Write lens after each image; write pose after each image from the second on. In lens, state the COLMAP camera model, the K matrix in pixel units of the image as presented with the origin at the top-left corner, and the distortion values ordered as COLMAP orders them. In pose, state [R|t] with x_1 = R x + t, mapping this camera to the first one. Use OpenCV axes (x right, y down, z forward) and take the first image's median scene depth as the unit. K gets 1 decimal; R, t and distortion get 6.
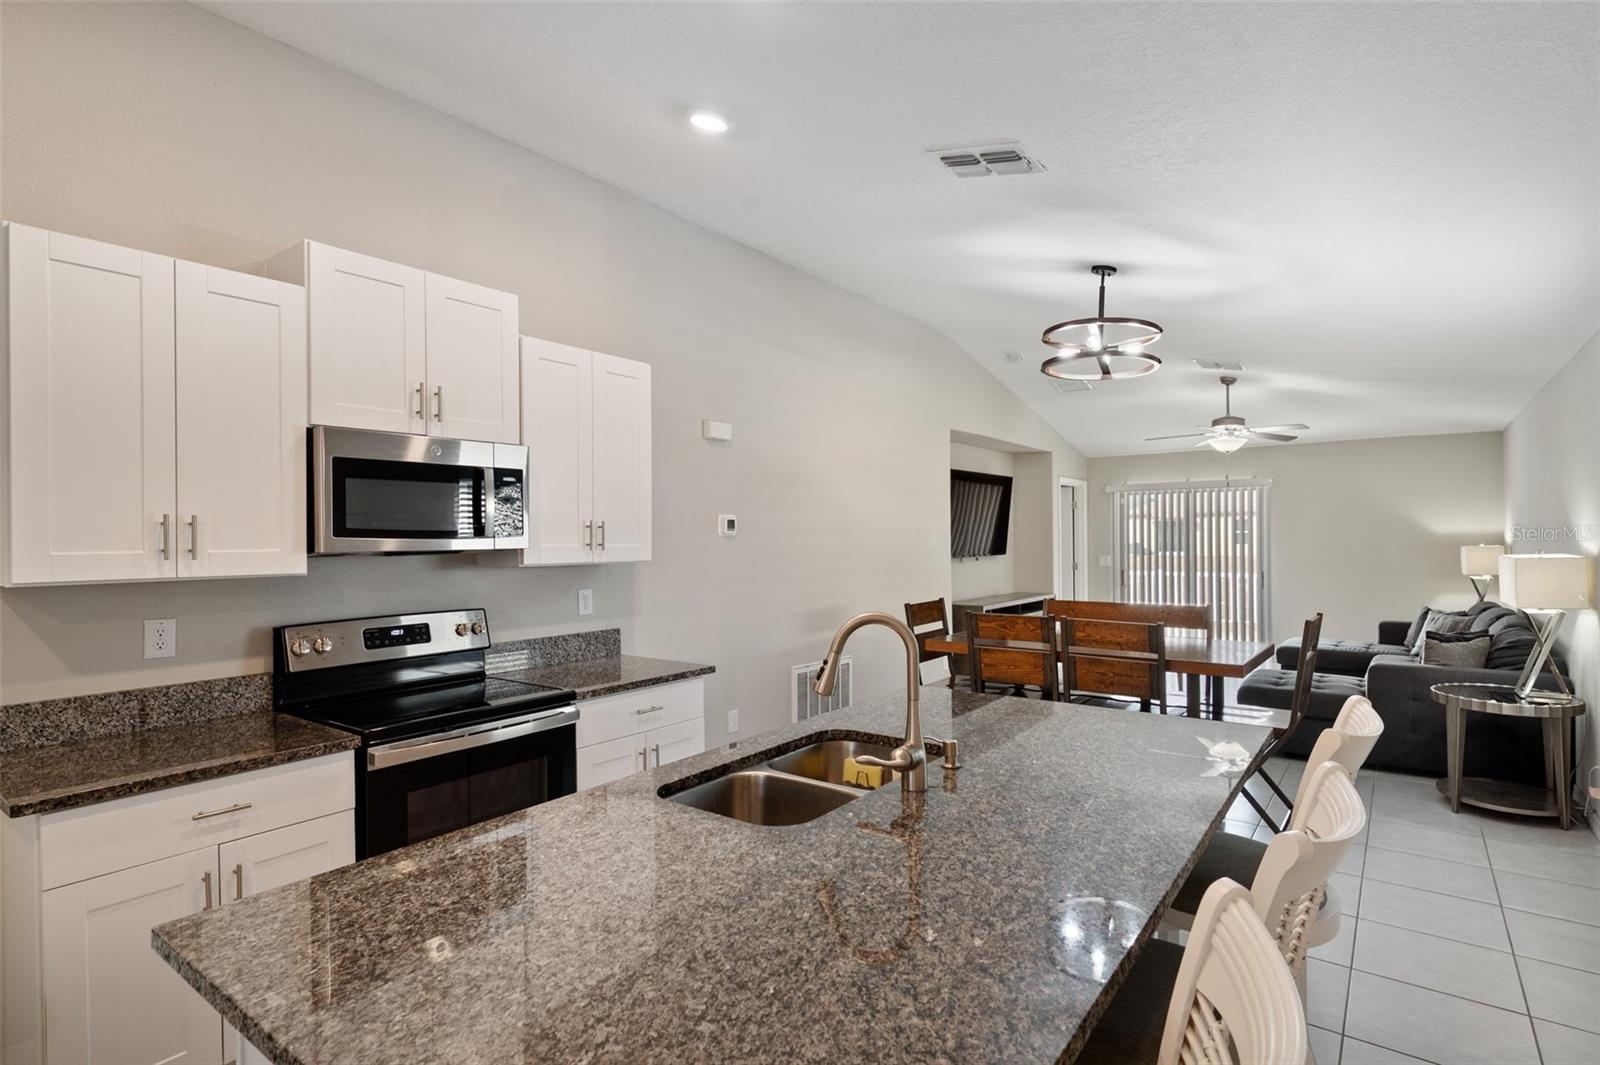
lens RADIAL K [[793.5, 0, 811.1], [0, 793.5, 540.8], [0, 0, 1]] dist [0.006537, -0.000548]
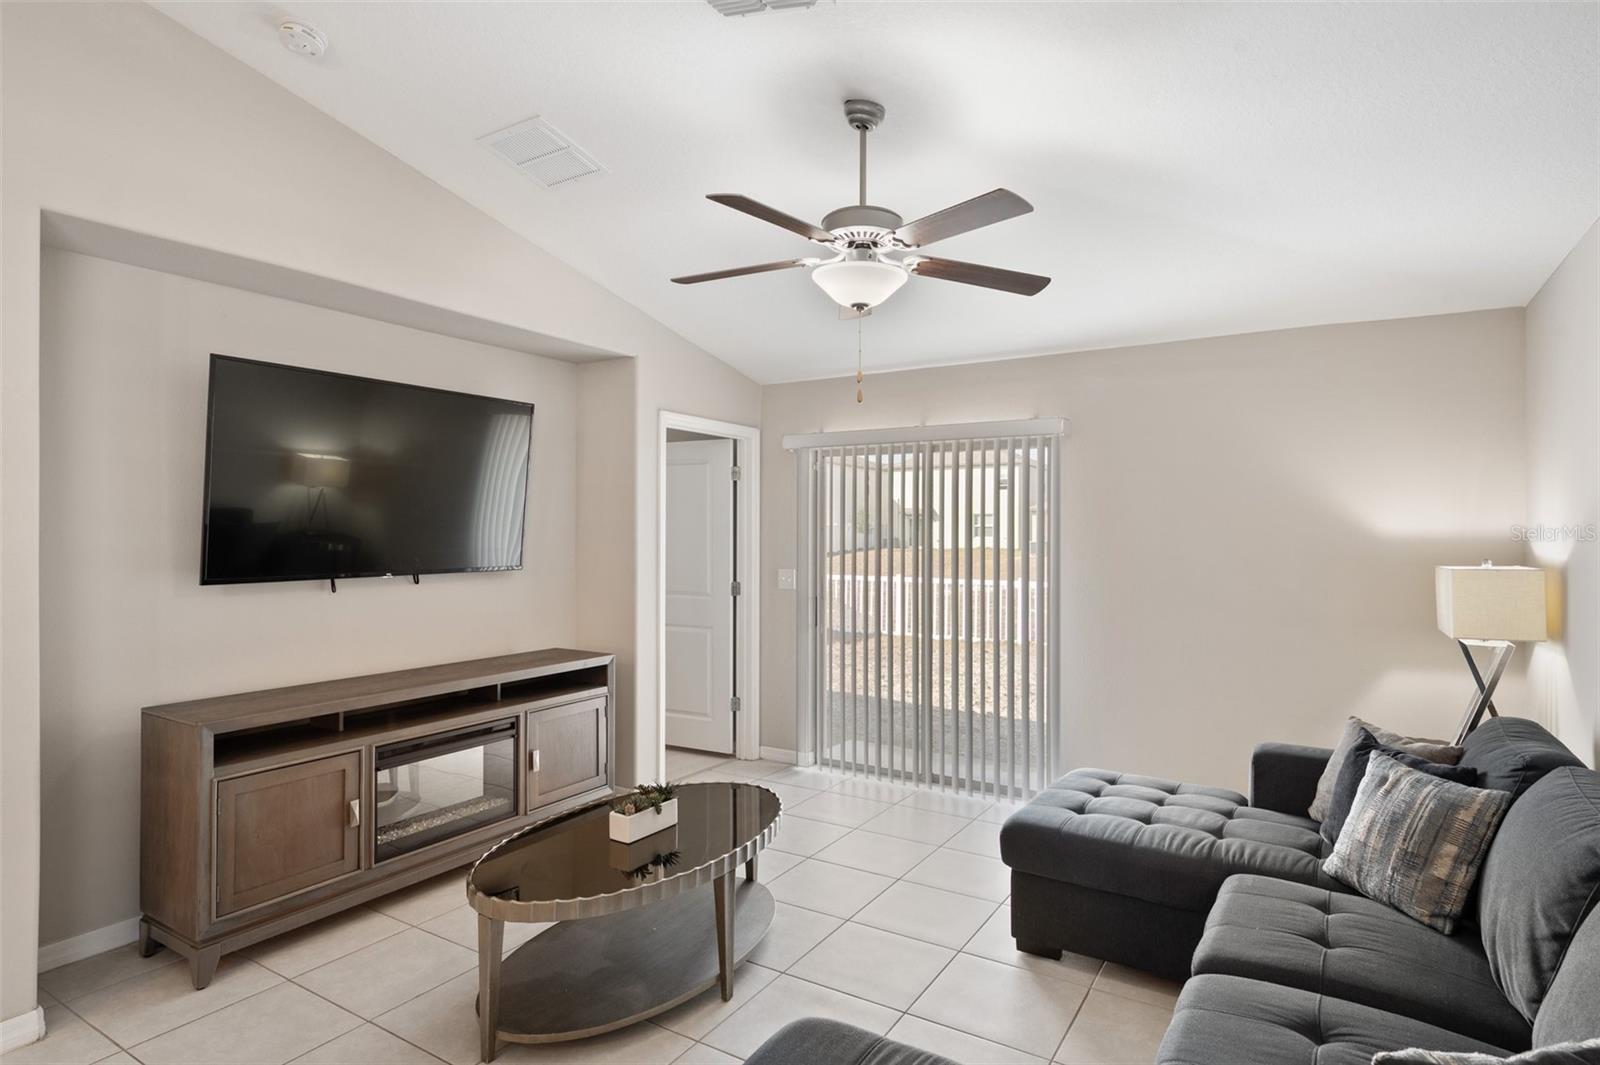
lens RADIAL K [[854.2, 0, 800.9], [0, 854.2, 524.6], [0, 0, 1]] dist [-0.001663, 0.001212]
pose [[0.996621, 0.014125, 0.080912, 0.888162], [-0.013146, 0.999834, -0.012624, -0.010787], [-0.081077, 0.011517, 0.996641, 1.160184]]
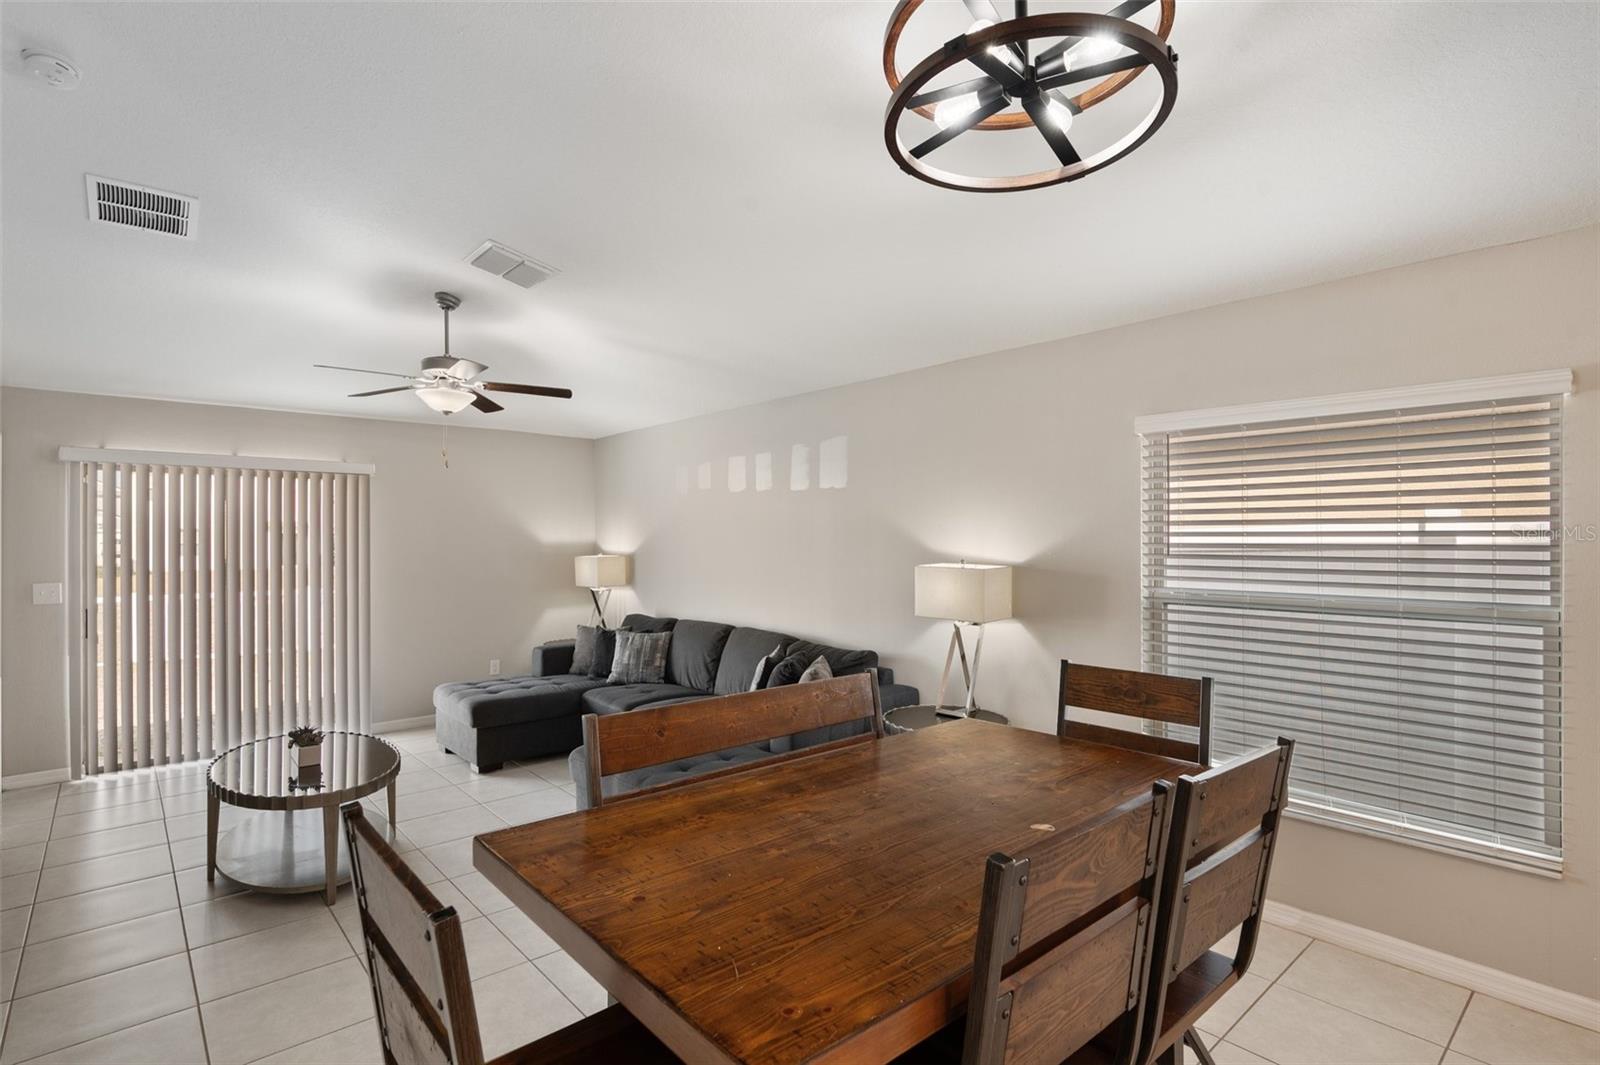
lens RADIAL K [[764.6, 0, 801.3], [0, 764.6, 532.1], [0, 0, 1]] dist [0.000394, 0.002489]
pose [[0.202082, 0.020865, 0.979146, -0.030011], [0.004831, 0.999740, -0.022301, -0.002802], [-0.979357, 0.009237, 0.201929, 1.144245]]
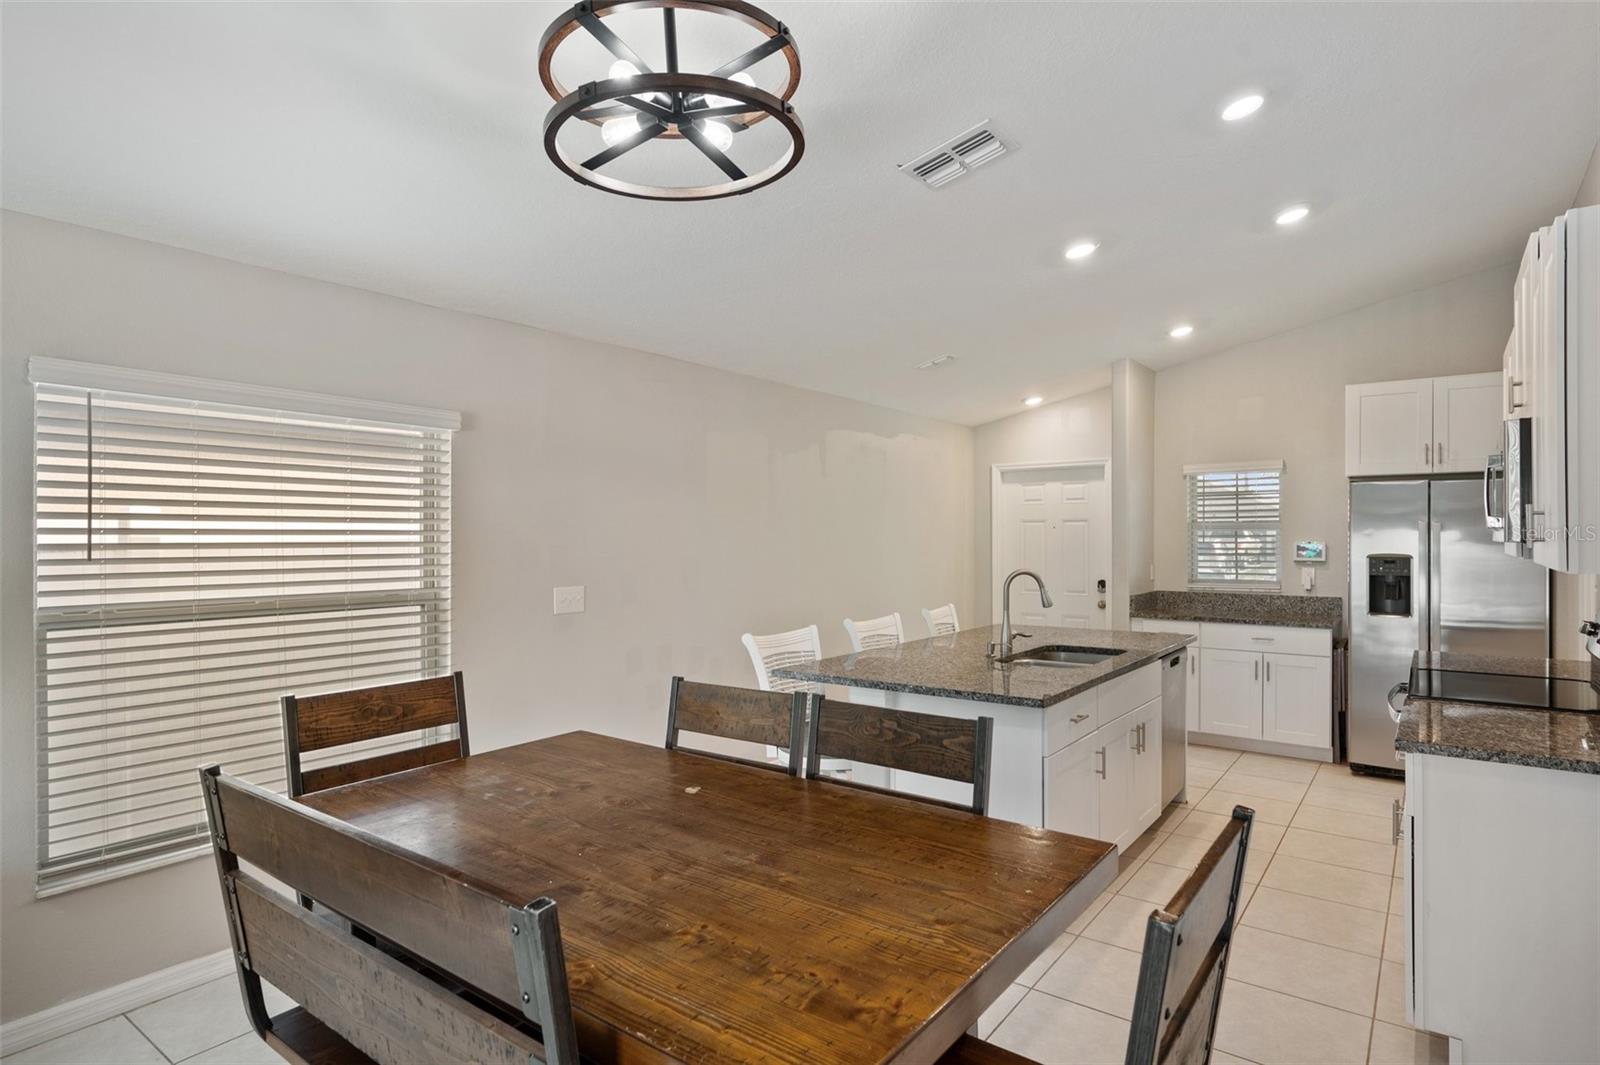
lens RADIAL K [[854.2, 0, 798.9], [0, 854.2, 537.5], [0, 0, 1]] dist [-0.001663, 0.001212]
pose [[-0.999911, 0.012801, 0.003685, 0.331245], [0.012824, 0.999897, 0.006420, -0.008792], [-0.003602, 0.006467, -0.999973, 1.616005]]
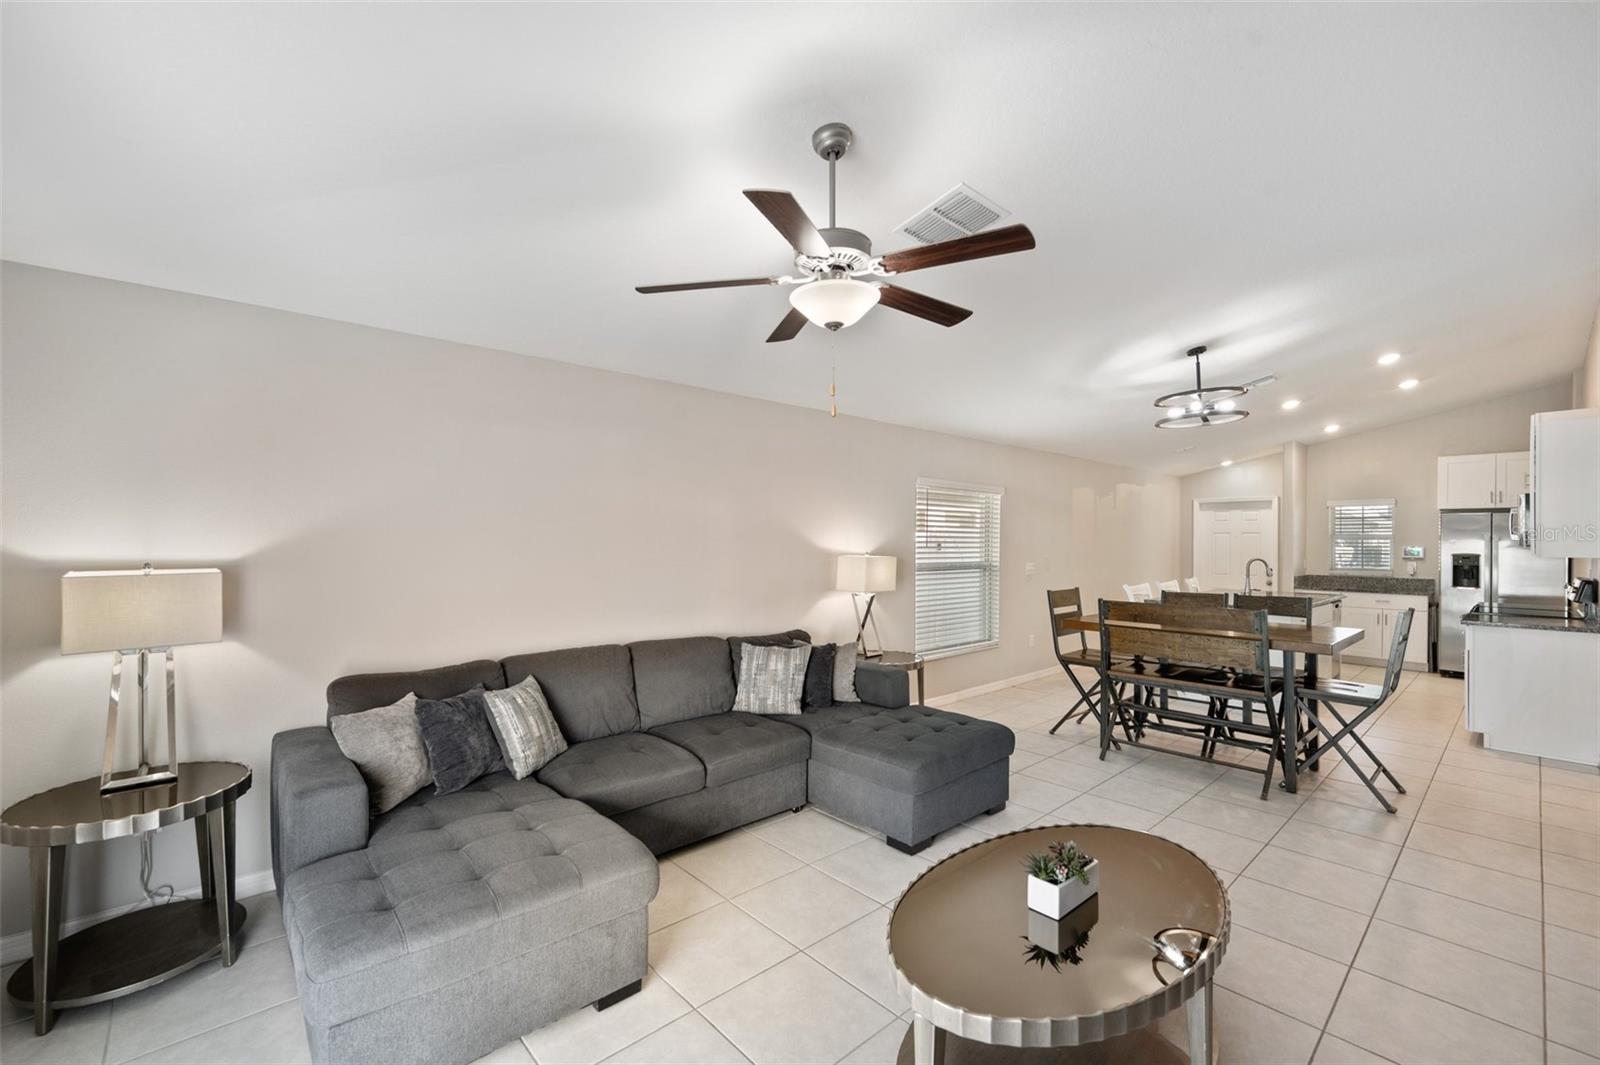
lens RADIAL K [[671.6, 0, 800.9], [0, 671.6, 539.6], [0, 0, 1]] dist [0.001686, -0.000507]
pose [[-0.982005, 0.004790, 0.188792, 0.915048], [0.005279, 0.999984, 0.002089, -0.015463], [-0.188779, 0.003048, -0.982015, 2.522056]]
